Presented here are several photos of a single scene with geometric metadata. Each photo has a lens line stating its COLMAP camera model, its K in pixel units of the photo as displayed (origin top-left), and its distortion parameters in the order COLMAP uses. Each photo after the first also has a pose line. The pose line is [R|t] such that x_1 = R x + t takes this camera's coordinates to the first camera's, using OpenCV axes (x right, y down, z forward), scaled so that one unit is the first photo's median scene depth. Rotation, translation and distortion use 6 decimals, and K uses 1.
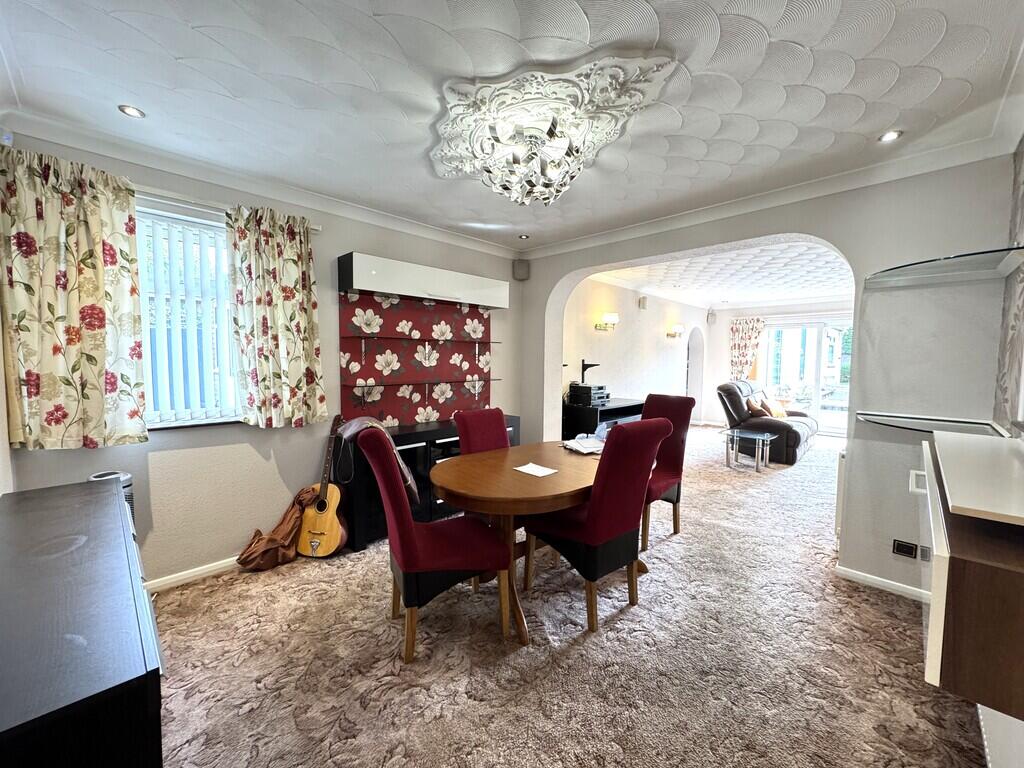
lens RADIAL K [[413.5, 0, 510.8], [0, 413.5, 386.6], [0, 0, 1]] dist [0.000479, 0.000000]
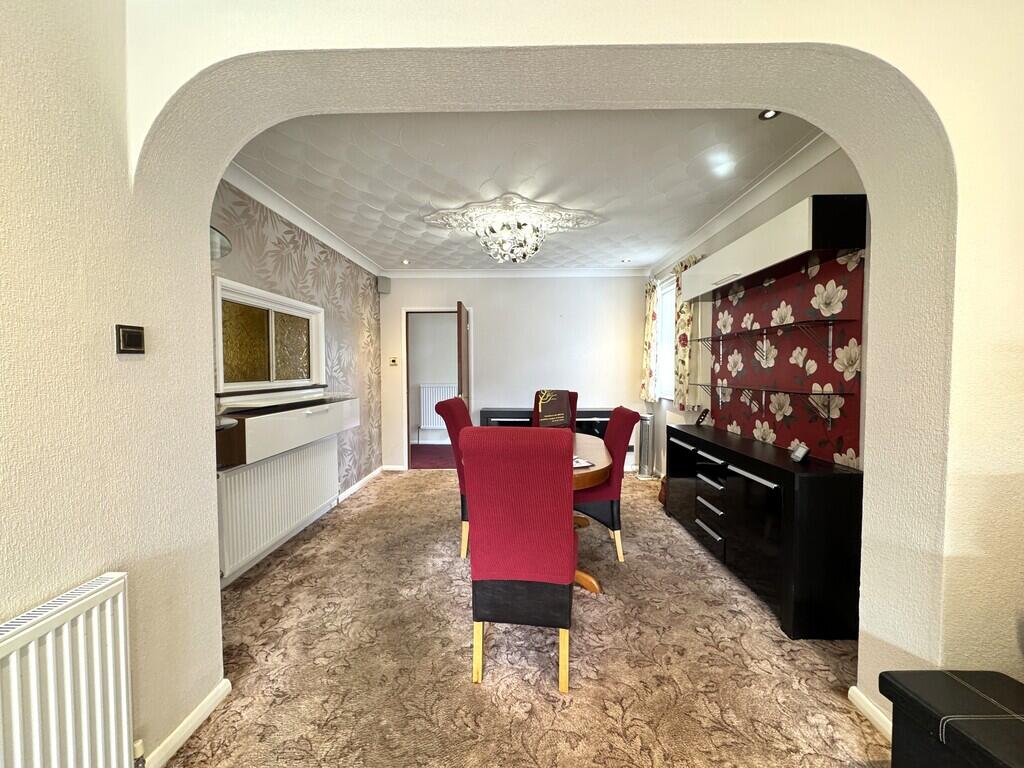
lens RADIAL K [[413.5, 0, 516.0], [0, 413.5, 381.7], [0, 0, 1]] dist [0.000479, 0.000000]
pose [[-0.729092, 0.016801, -0.684209, 0.620776], [-0.048474, 0.995921, 0.076109, -0.056737], [0.682697, 0.088656, -0.725303, 1.195799]]
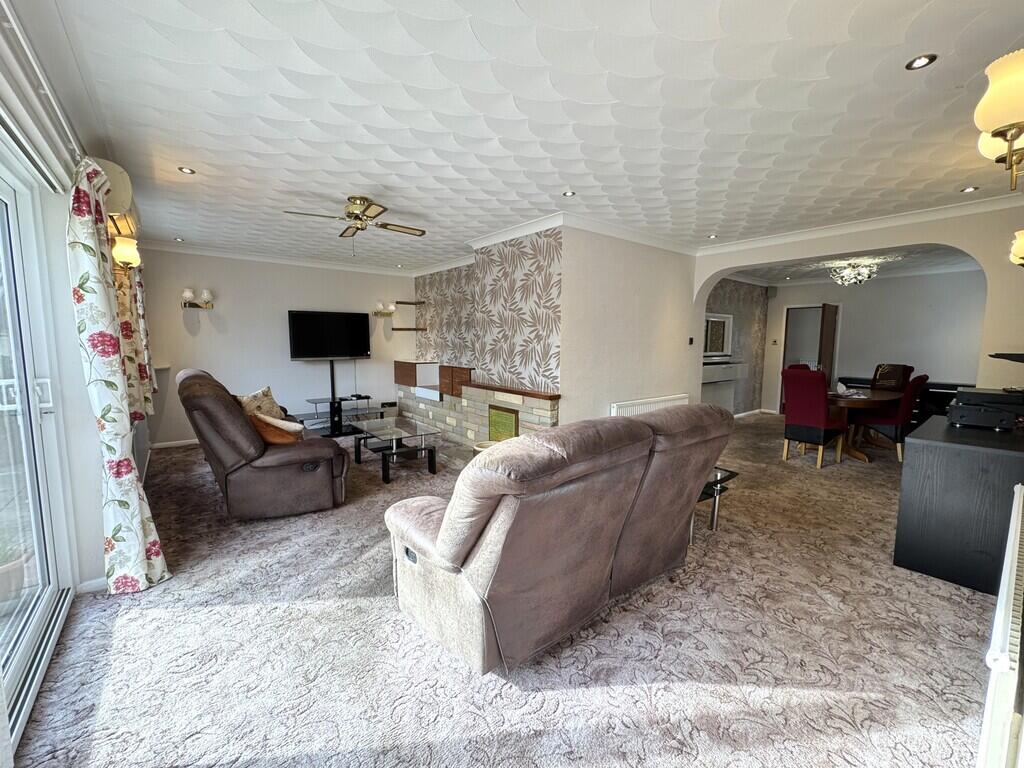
lens RADIAL K [[413.5, 0, 515.4], [0, 413.5, 382.3], [0, 0, 1]] dist [0.000479, 0.000000]
pose [[-0.991772, -0.026901, 0.125158, 1.102323], [-0.005661, 0.985931, 0.167054, -0.159191], [-0.127891, 0.164971, -0.977971, 2.389577]]
